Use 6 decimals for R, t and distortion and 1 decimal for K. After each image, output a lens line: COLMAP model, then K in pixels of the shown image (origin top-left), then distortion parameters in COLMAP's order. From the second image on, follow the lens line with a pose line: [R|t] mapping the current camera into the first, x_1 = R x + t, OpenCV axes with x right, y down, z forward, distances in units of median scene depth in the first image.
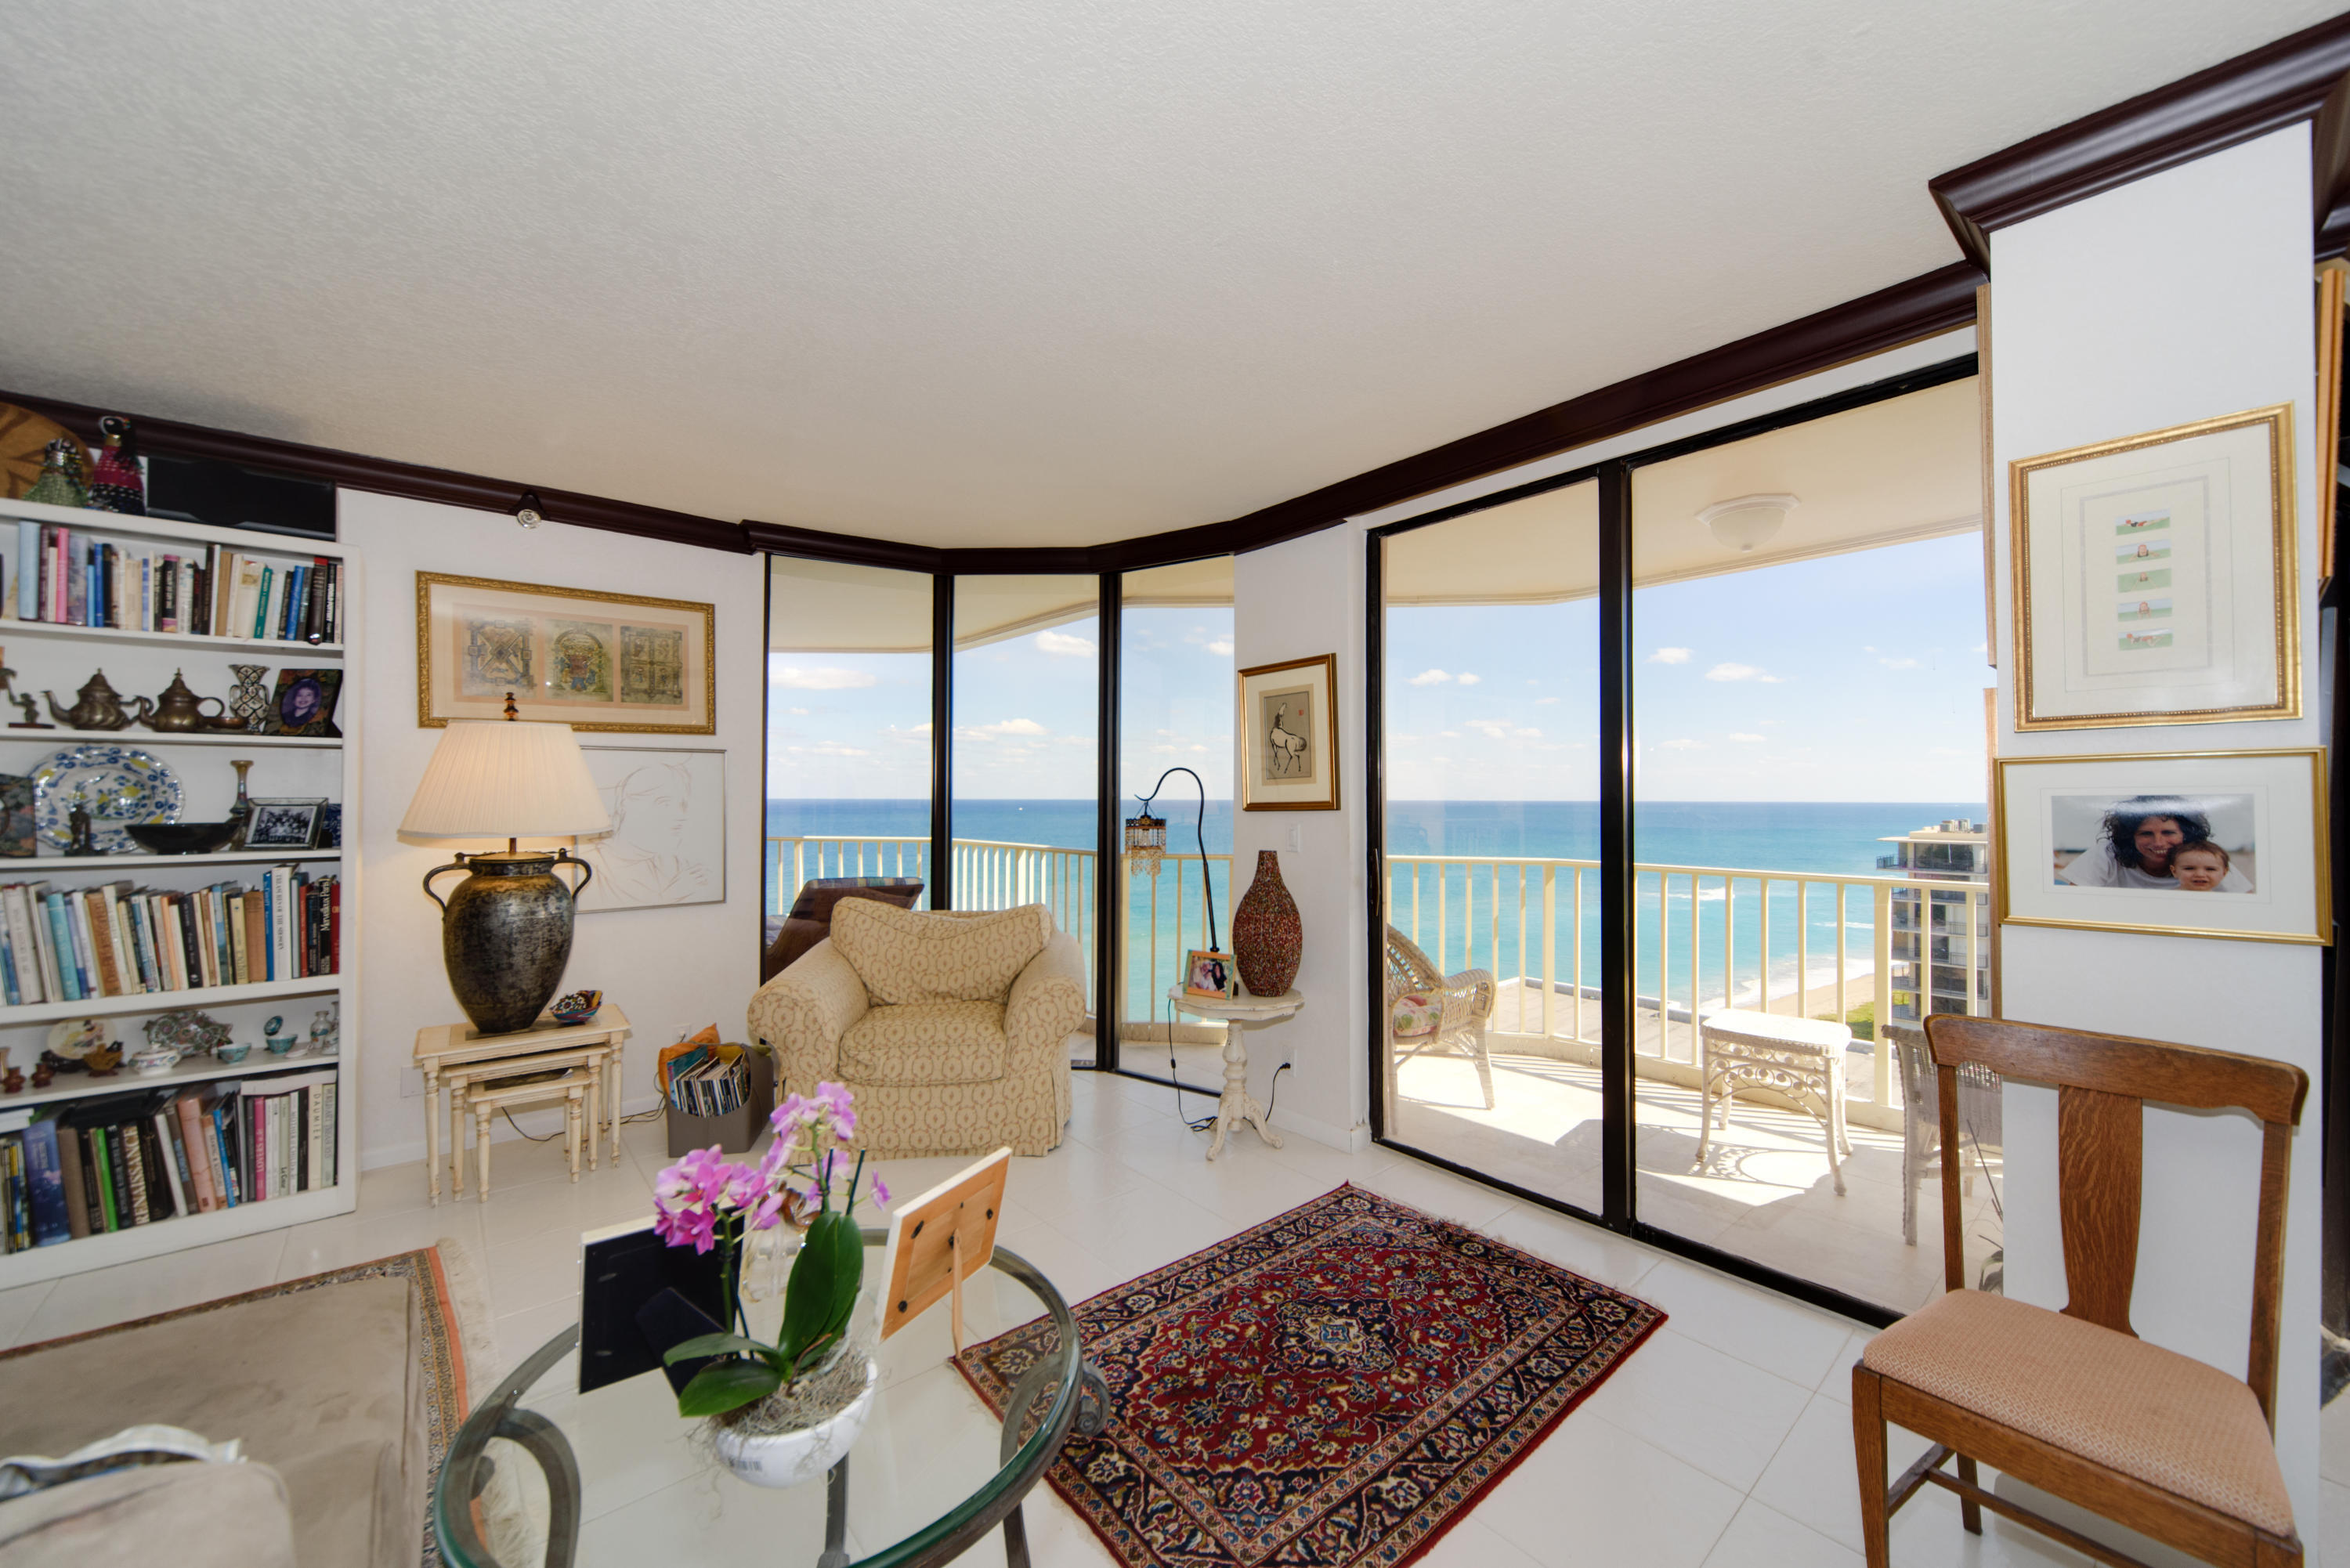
lens RADIAL K [[855.3, 0, 1172.3], [0, 855.3, 788.8], [0, 0, 1]] dist [0.000071, -0.000035]
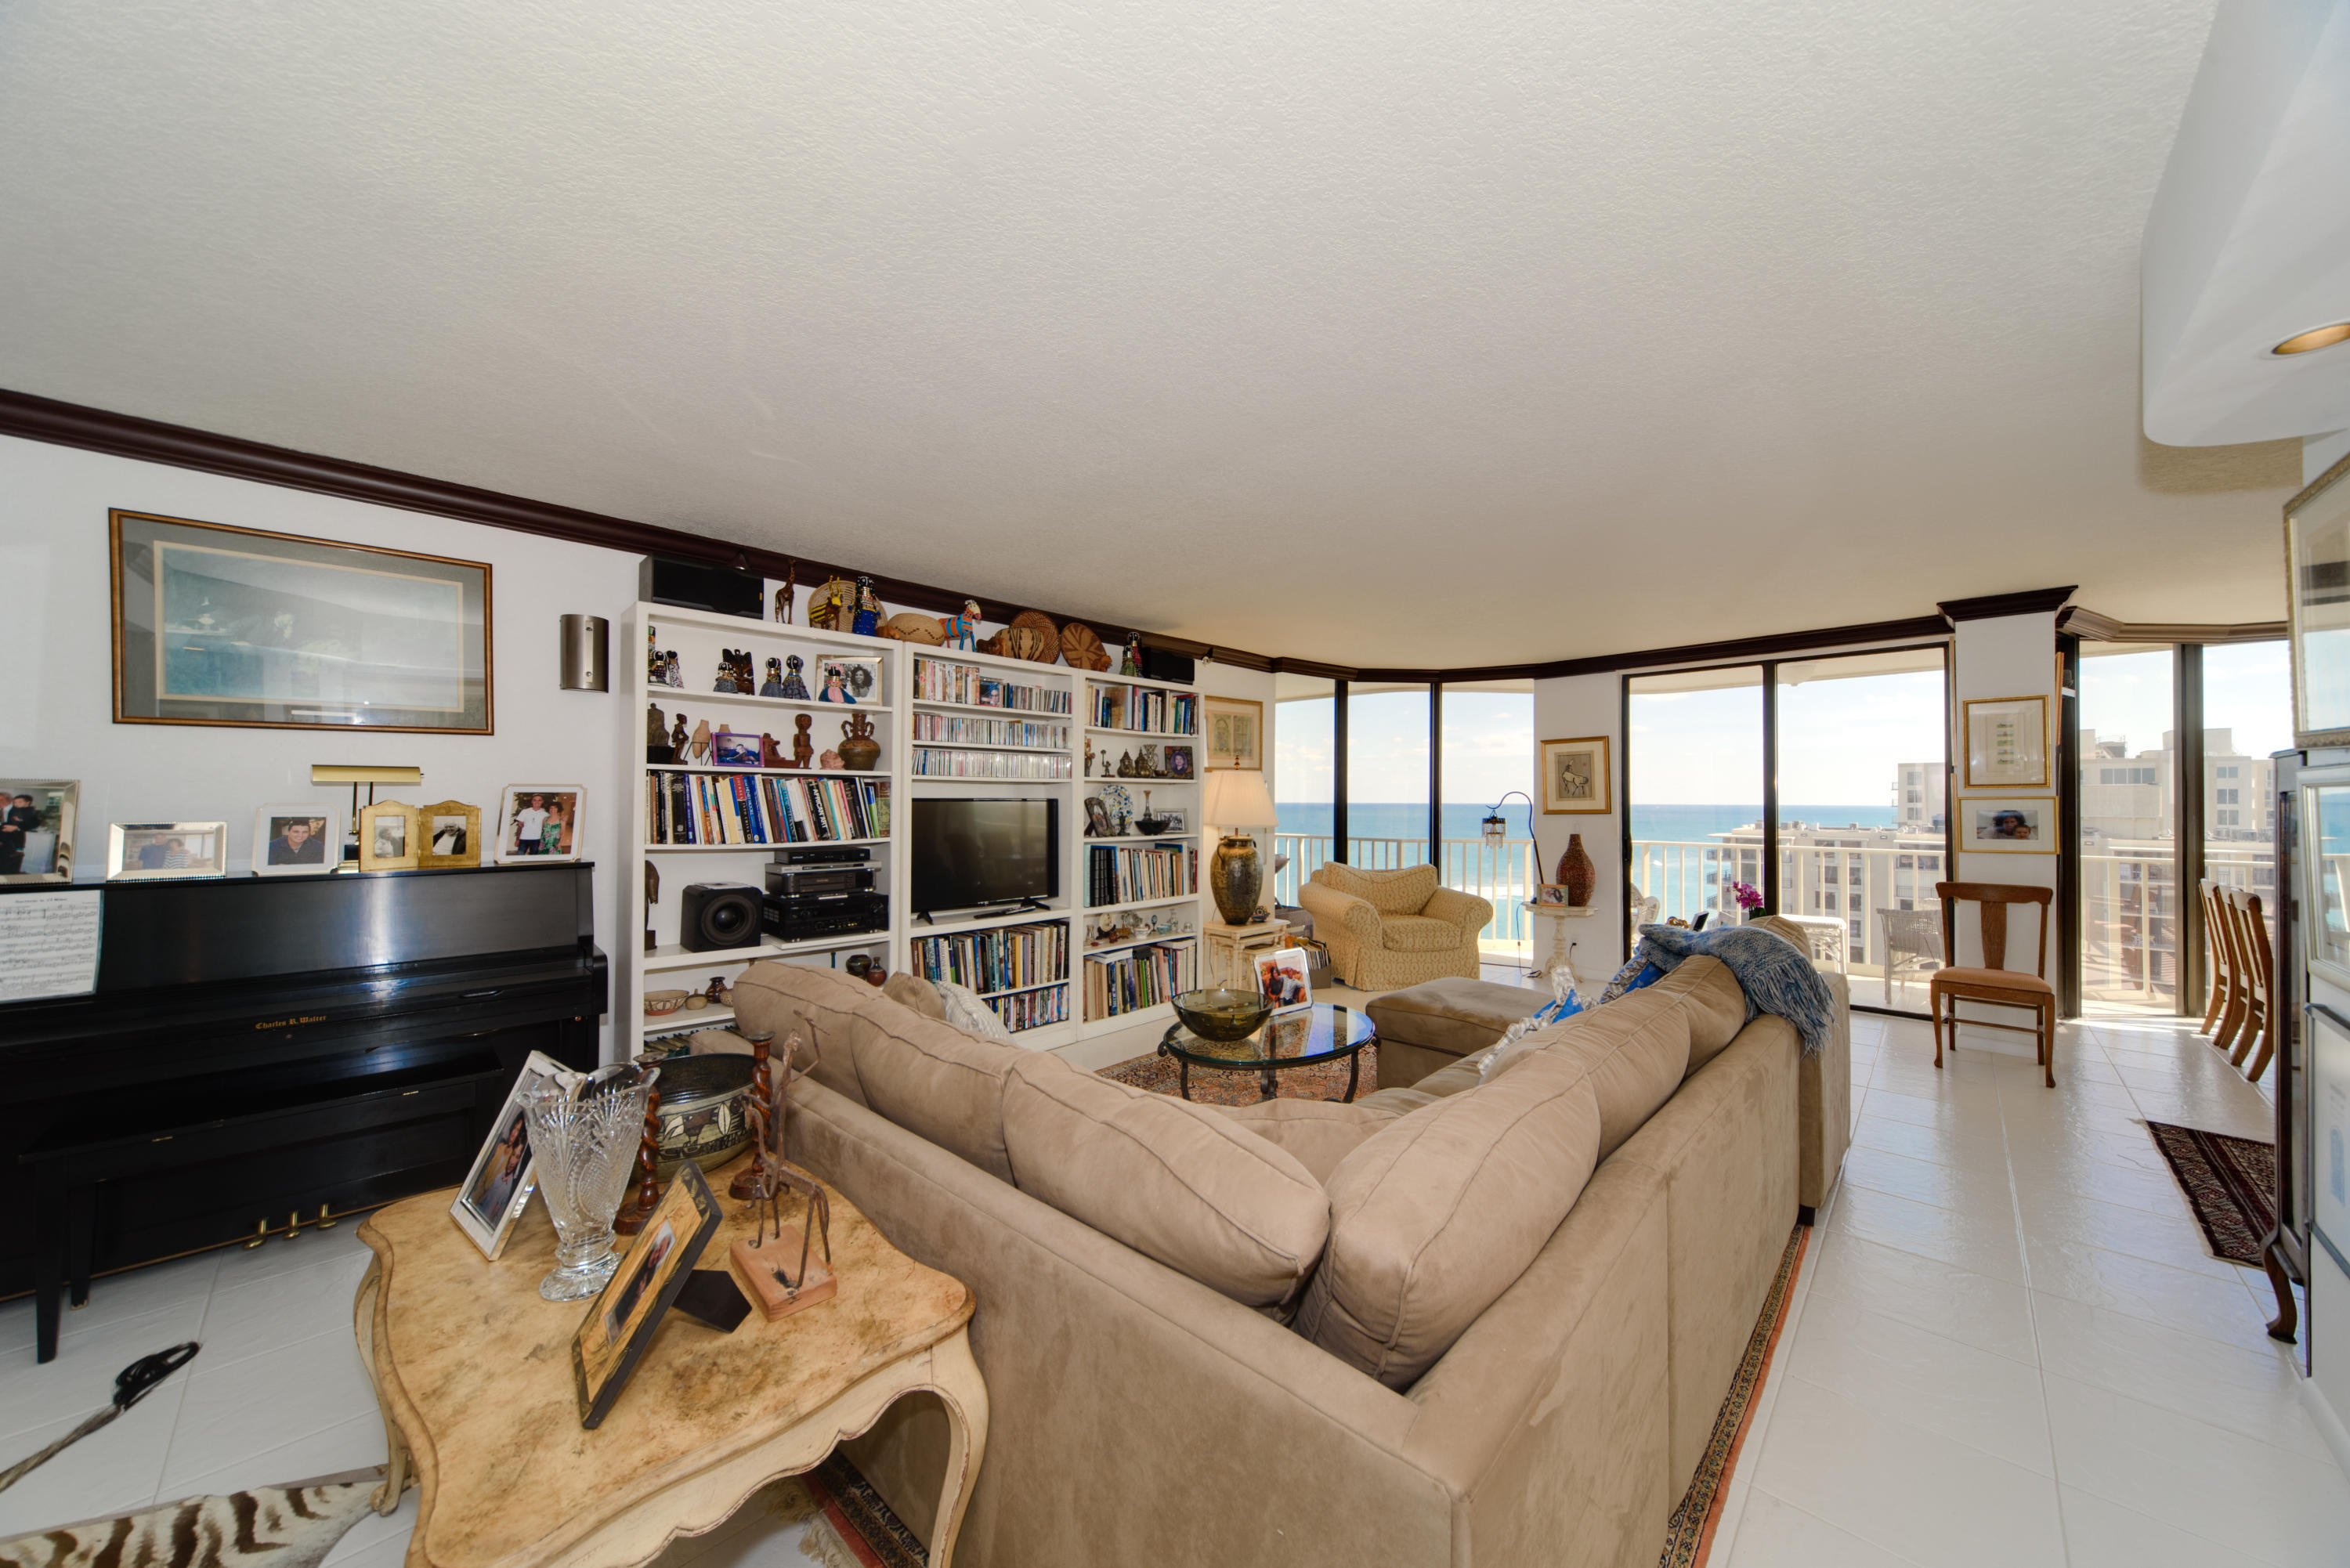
lens RADIAL K [[808.5, 0, 1170.4], [0, 808.5, 791.1], [0, 0, 1]] dist [0.026557, -0.000045]
pose [[0.994061, 0.002080, 0.108808, -1.068569], [-0.001898, 0.999997, -0.001779, -0.024091], [-0.108811, 0.001562, 0.994061, -0.809682]]
